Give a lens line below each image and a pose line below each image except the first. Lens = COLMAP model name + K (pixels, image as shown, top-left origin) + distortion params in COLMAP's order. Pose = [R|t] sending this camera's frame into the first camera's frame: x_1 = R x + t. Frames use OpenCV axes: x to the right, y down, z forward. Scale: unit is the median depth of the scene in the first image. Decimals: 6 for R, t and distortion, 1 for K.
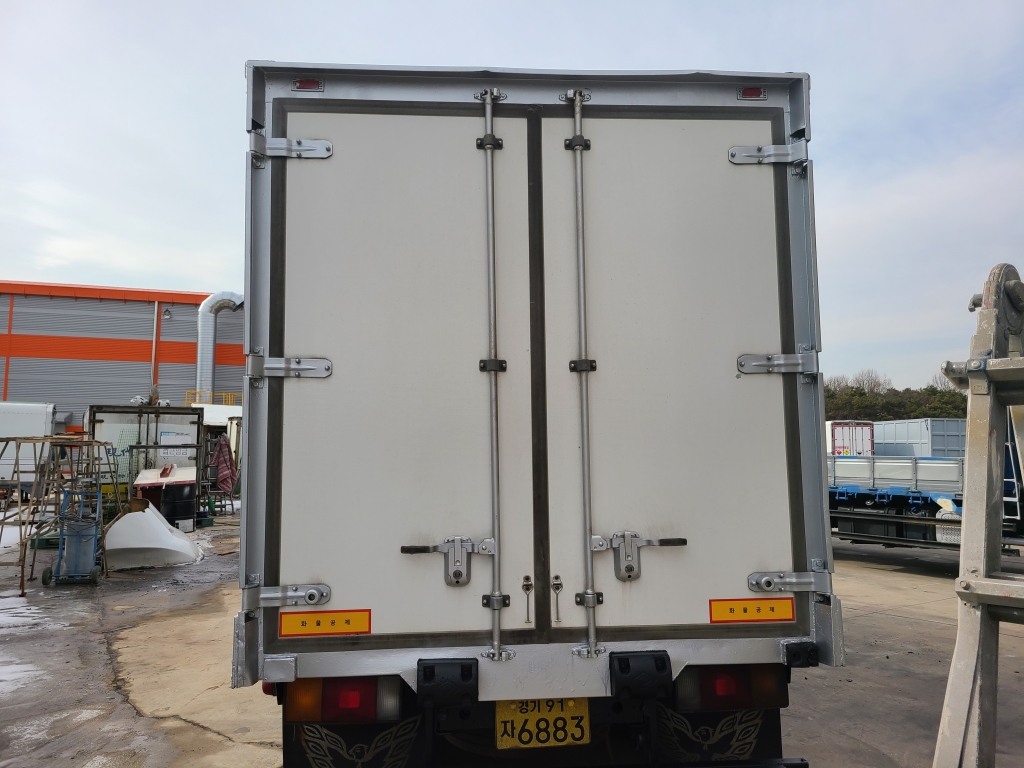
lens RADIAL K [[768.9, 0, 505.3], [0, 768.9, 377.5], [0, 0, 1]] dist [0.045811, -0.029526]
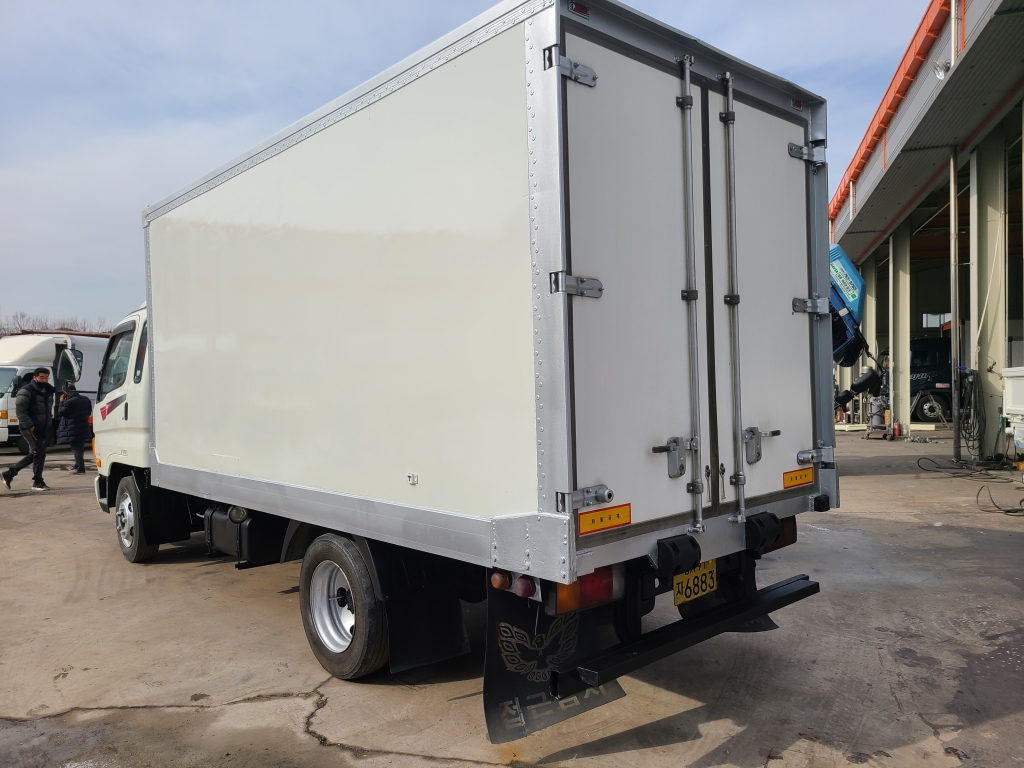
lens RADIAL K [[768.9, 0, 505.3], [0, 768.9, 377.5], [0, 0, 1]] dist [0.045811, -0.029526]
pose [[0.789910, -0.005208, 0.613201, -0.979323], [-0.044437, 0.996849, 0.065709, 0.045656], [-0.611611, -0.079153, 0.787189, 0.220161]]
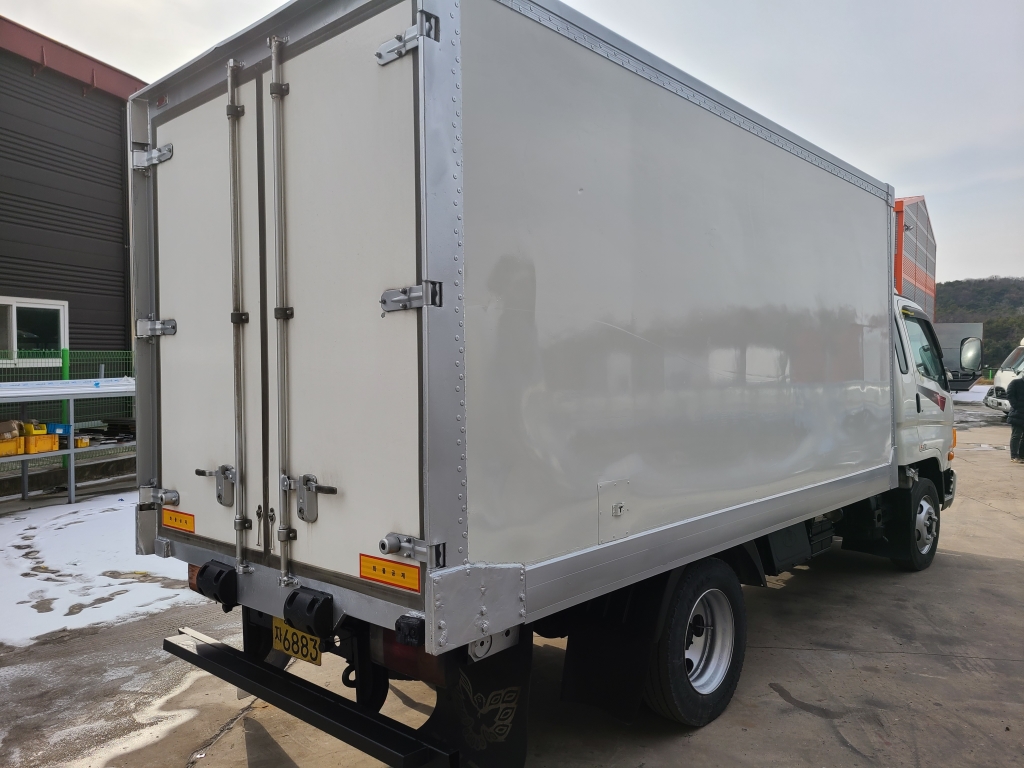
lens RADIAL K [[768.9, 0, 505.3], [0, 768.9, 377.5], [0, 0, 1]] dist [0.045811, -0.029526]
pose [[0.689416, 0.005232, -0.724347, 1.065170], [0.076092, 0.993918, 0.079602, 0.010083], [0.720358, -0.109995, 0.684825, 0.498424]]
